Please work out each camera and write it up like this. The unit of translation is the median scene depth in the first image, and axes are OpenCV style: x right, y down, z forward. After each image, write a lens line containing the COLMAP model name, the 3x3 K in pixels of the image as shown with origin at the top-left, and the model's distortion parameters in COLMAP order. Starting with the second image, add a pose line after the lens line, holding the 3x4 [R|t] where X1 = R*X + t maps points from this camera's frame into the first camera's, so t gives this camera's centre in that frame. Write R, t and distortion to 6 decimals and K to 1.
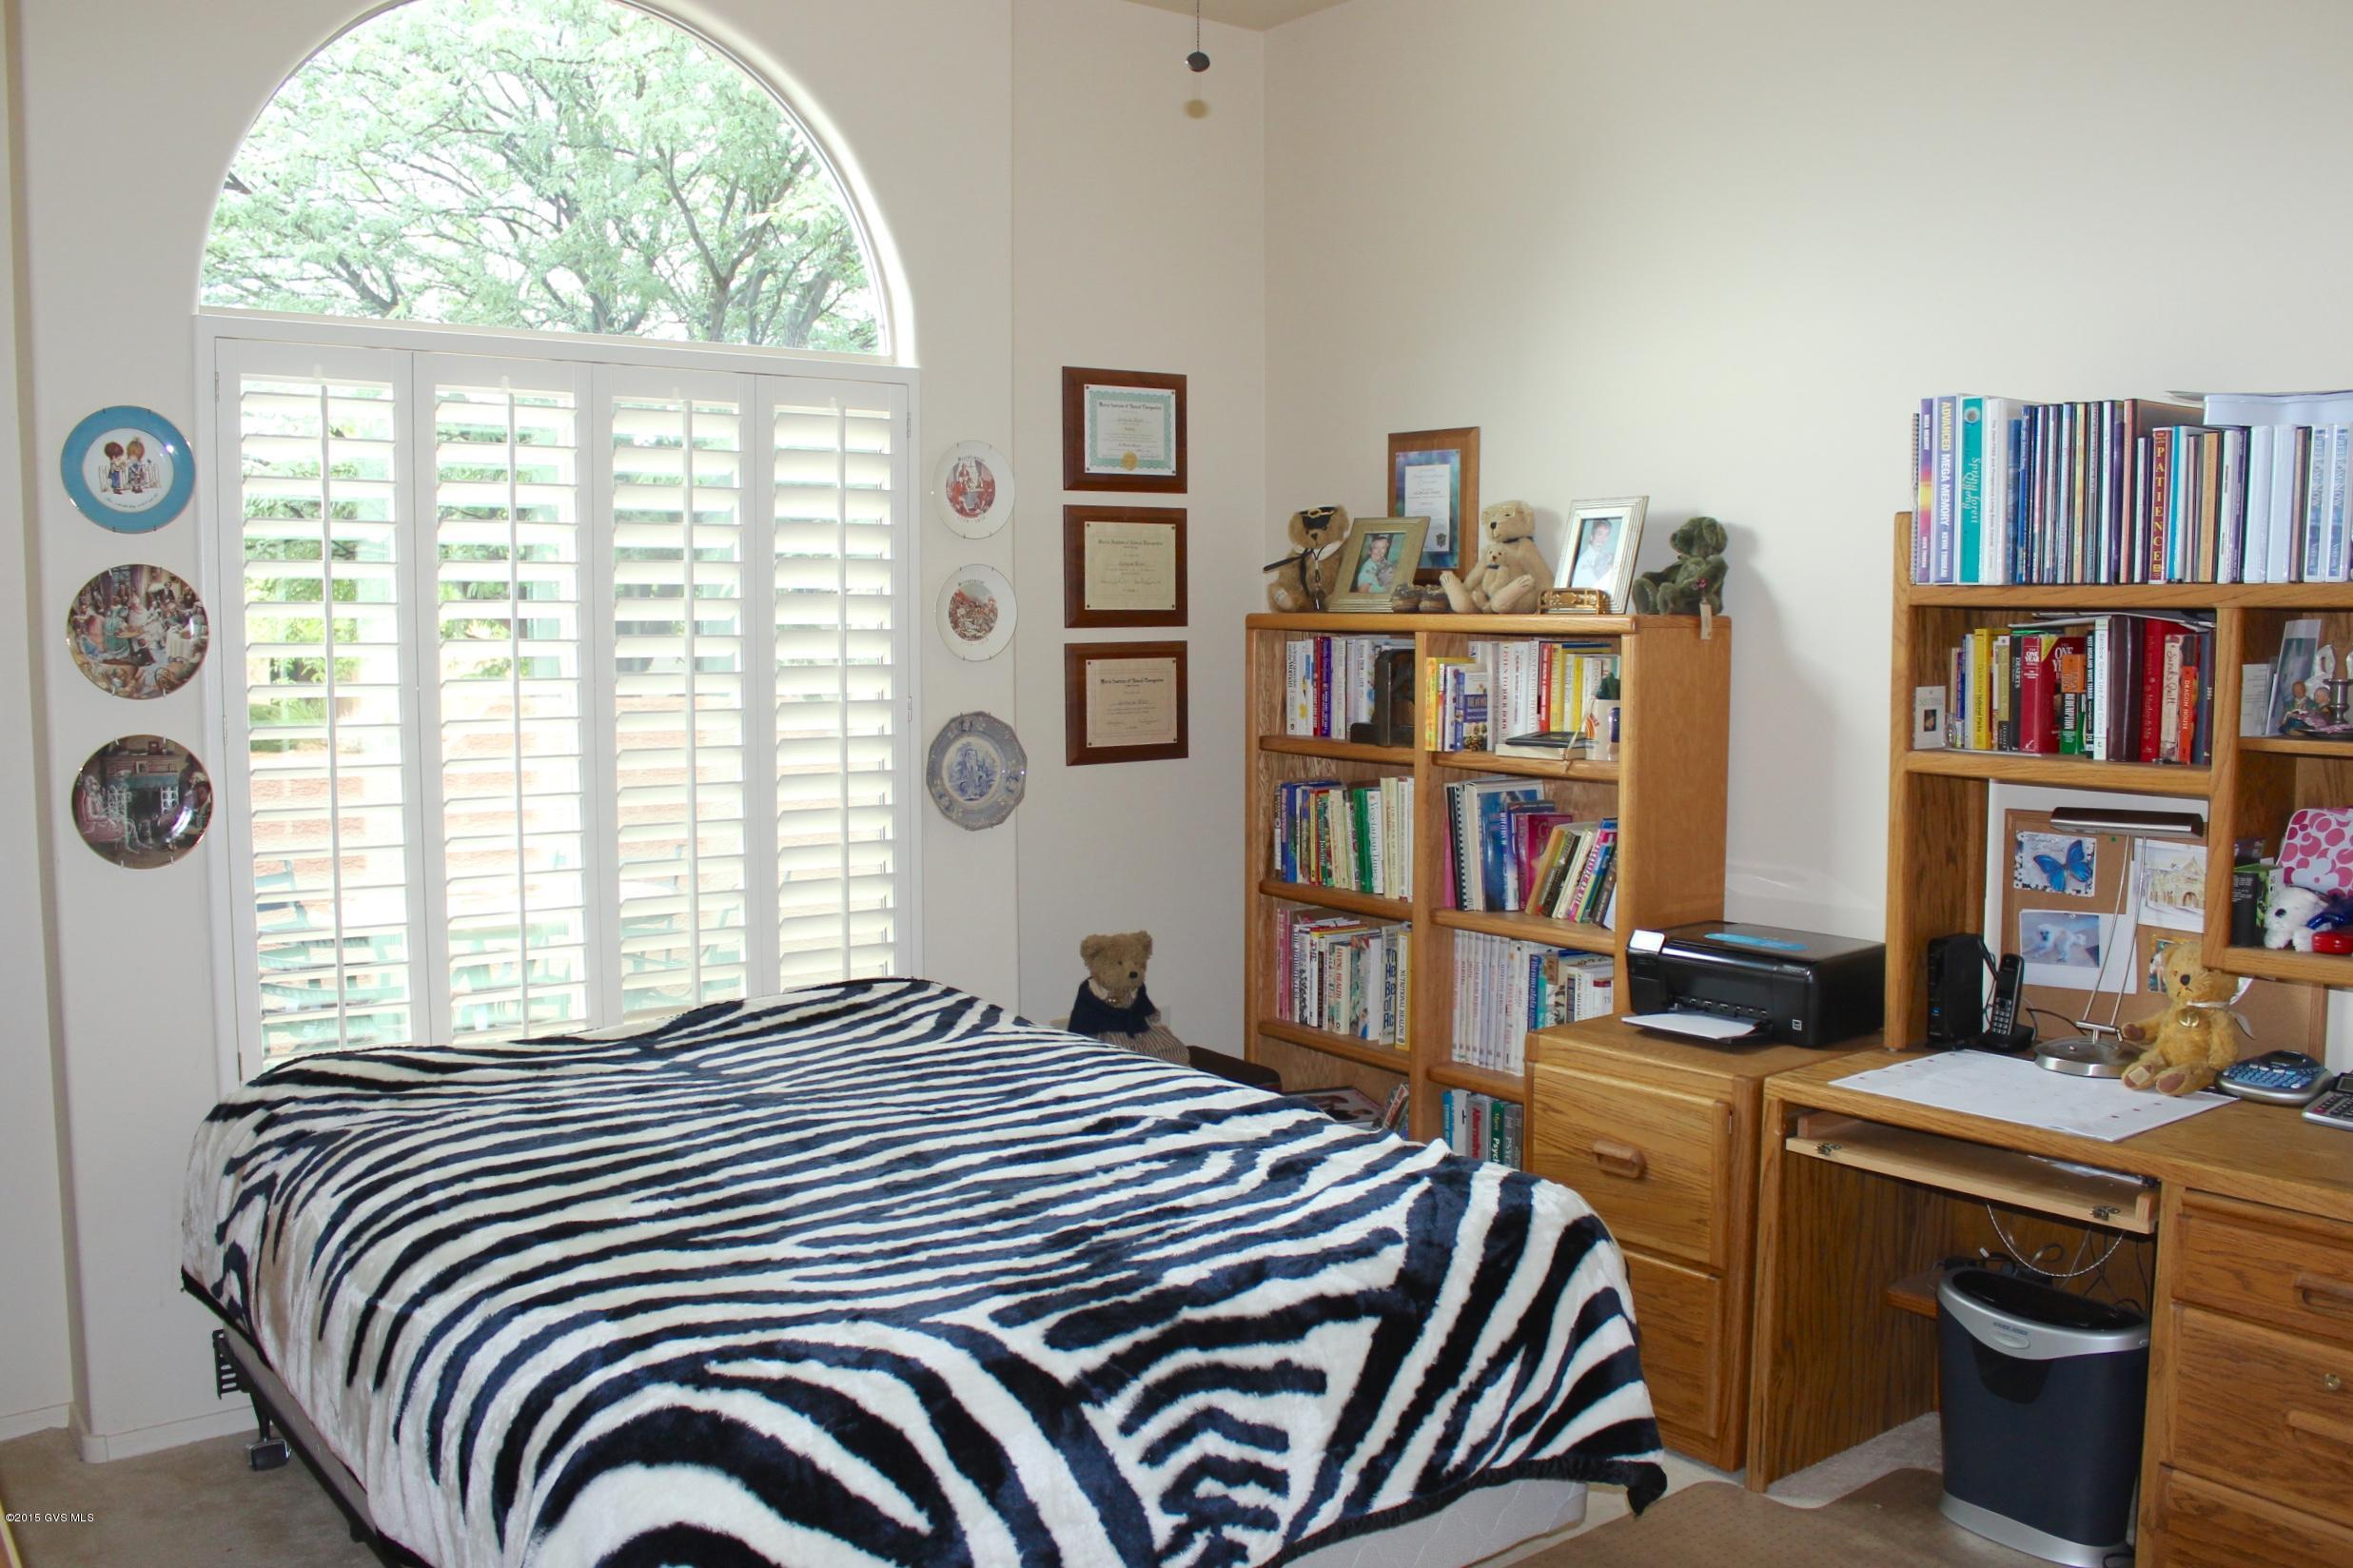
lens RADIAL K [[2081.1, 0, 1176.5], [0, 2081.1, 784.0], [0, 0, 1]] dist [-0.097227, -0.003859]
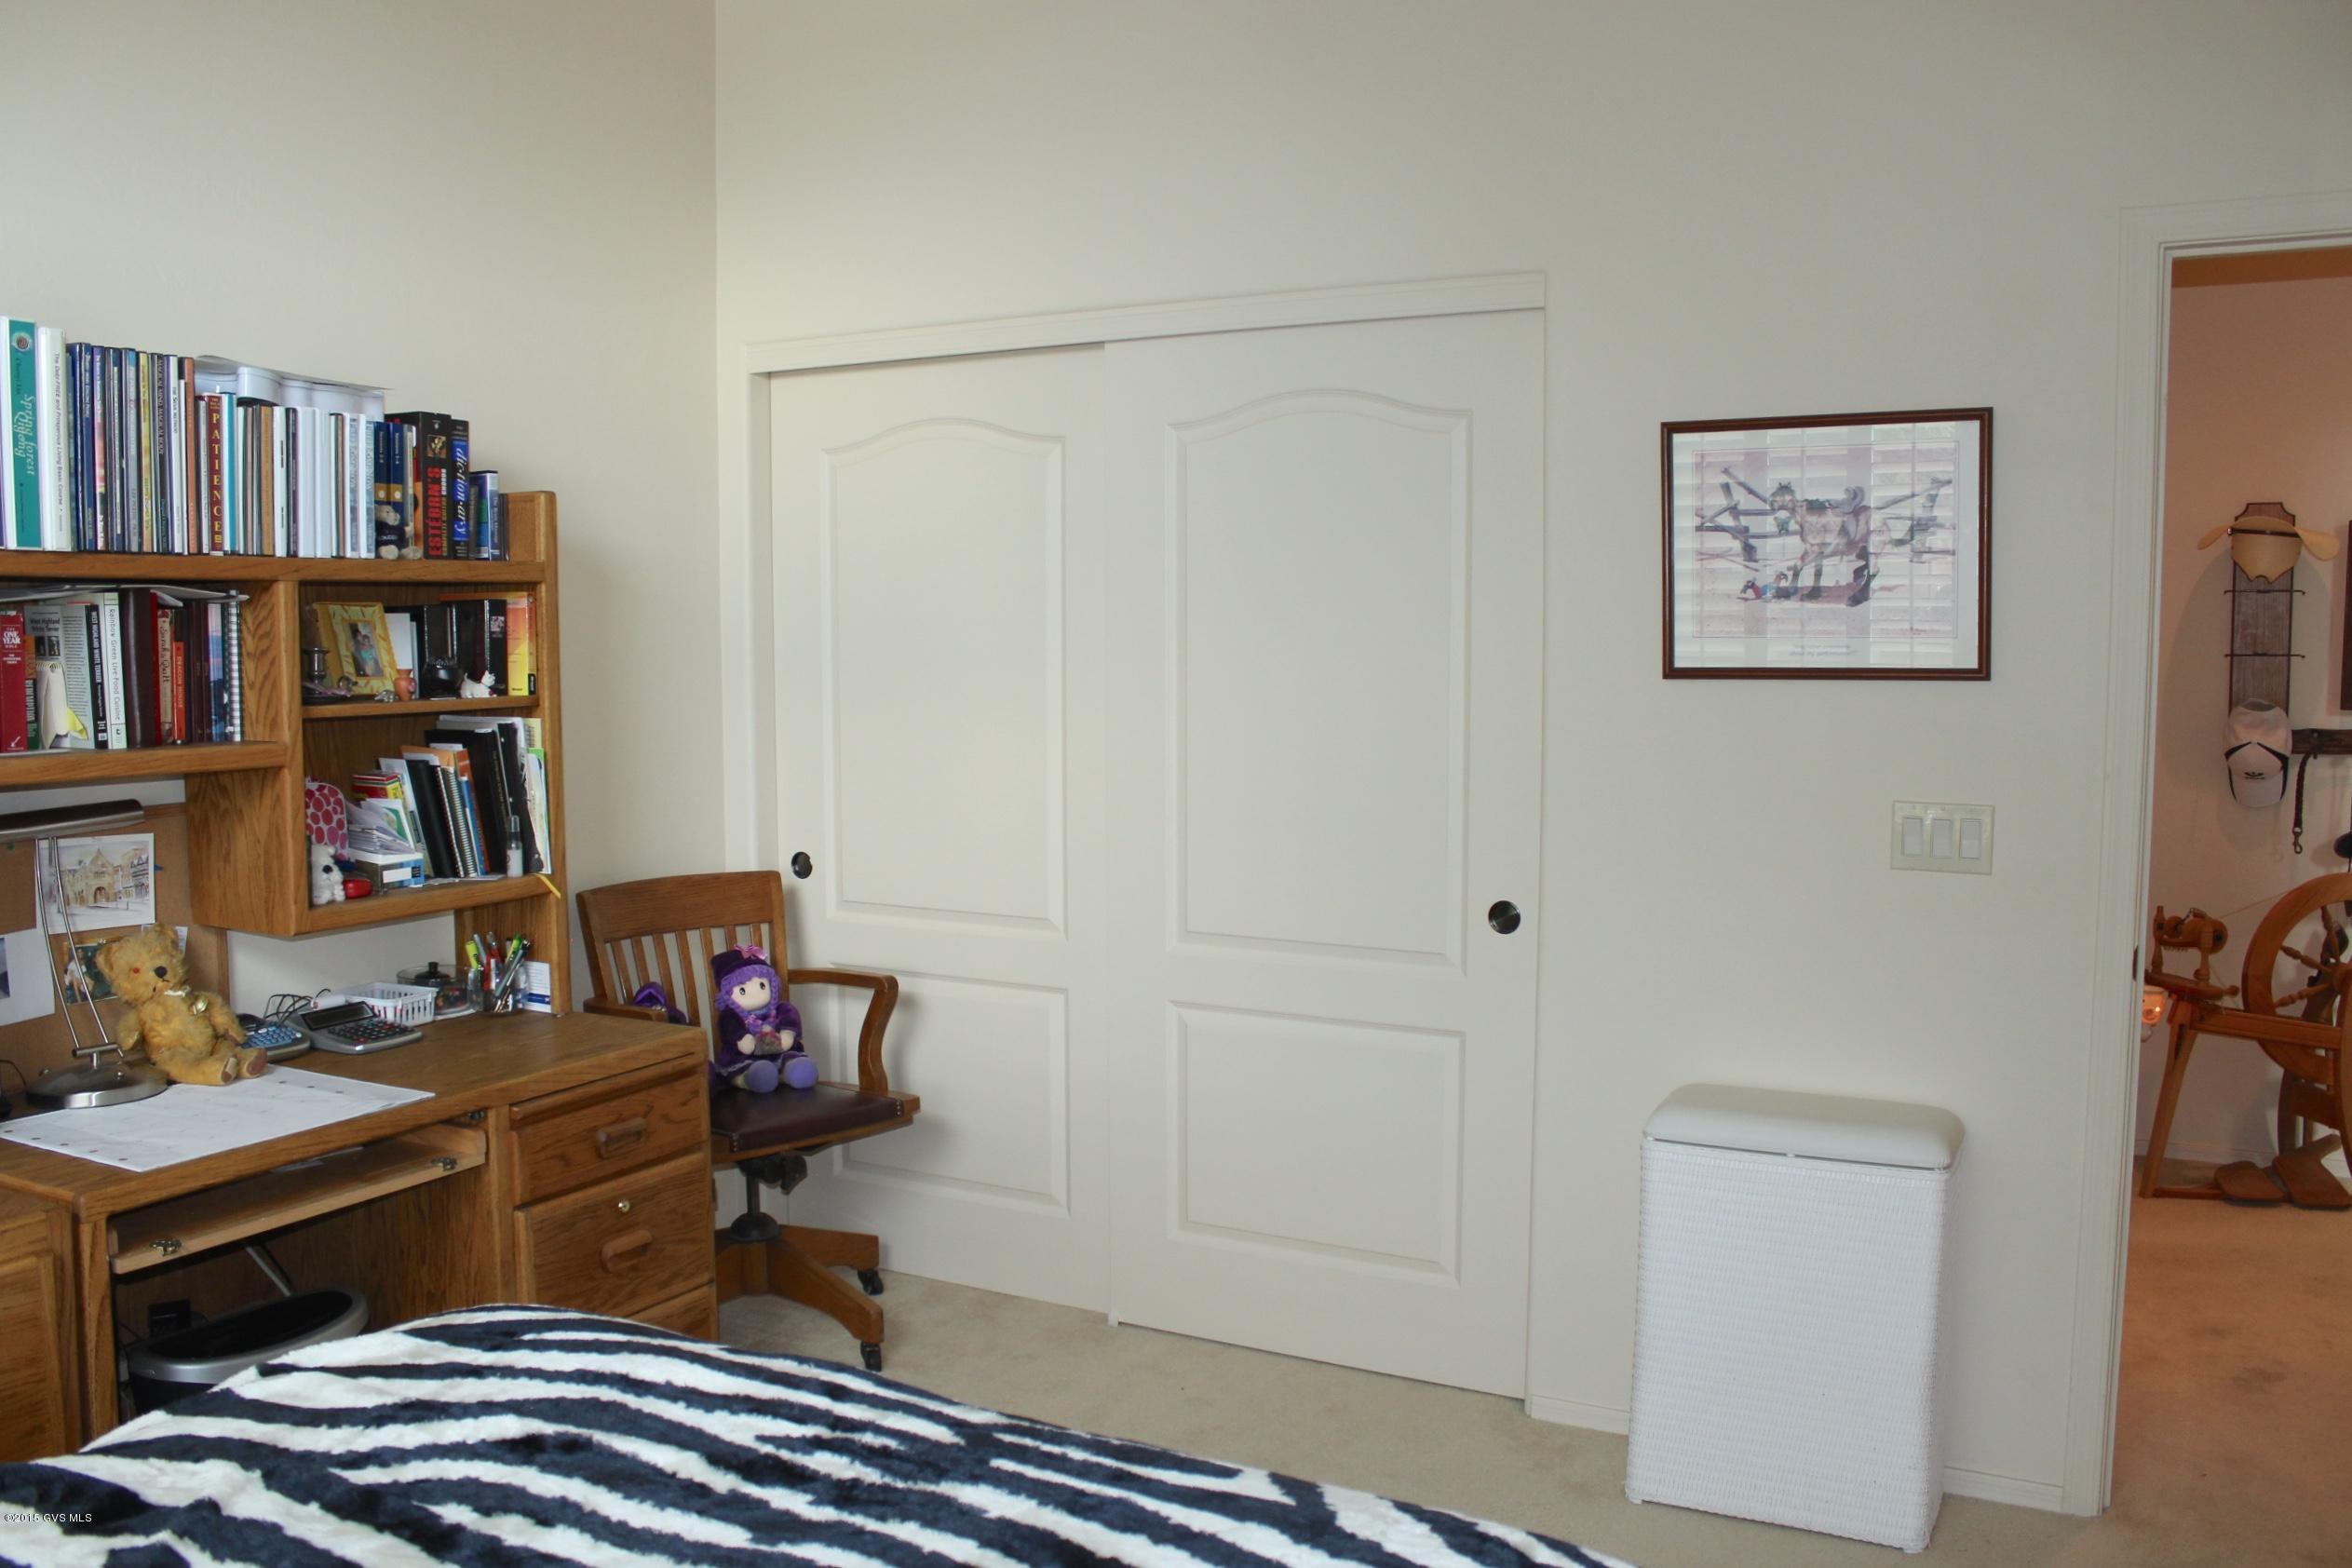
lens RADIAL K [[1875.8, 0, 1176.0], [0, 1875.8, 784.0], [0, 0, 1]] dist [-0.006369, -0.001707]
pose [[-0.371071, -0.077082, 0.925400, -0.496102], [0.086521, 0.989344, 0.117102, -0.053646], [-0.924565, 0.123520, -0.360447, 0.876162]]
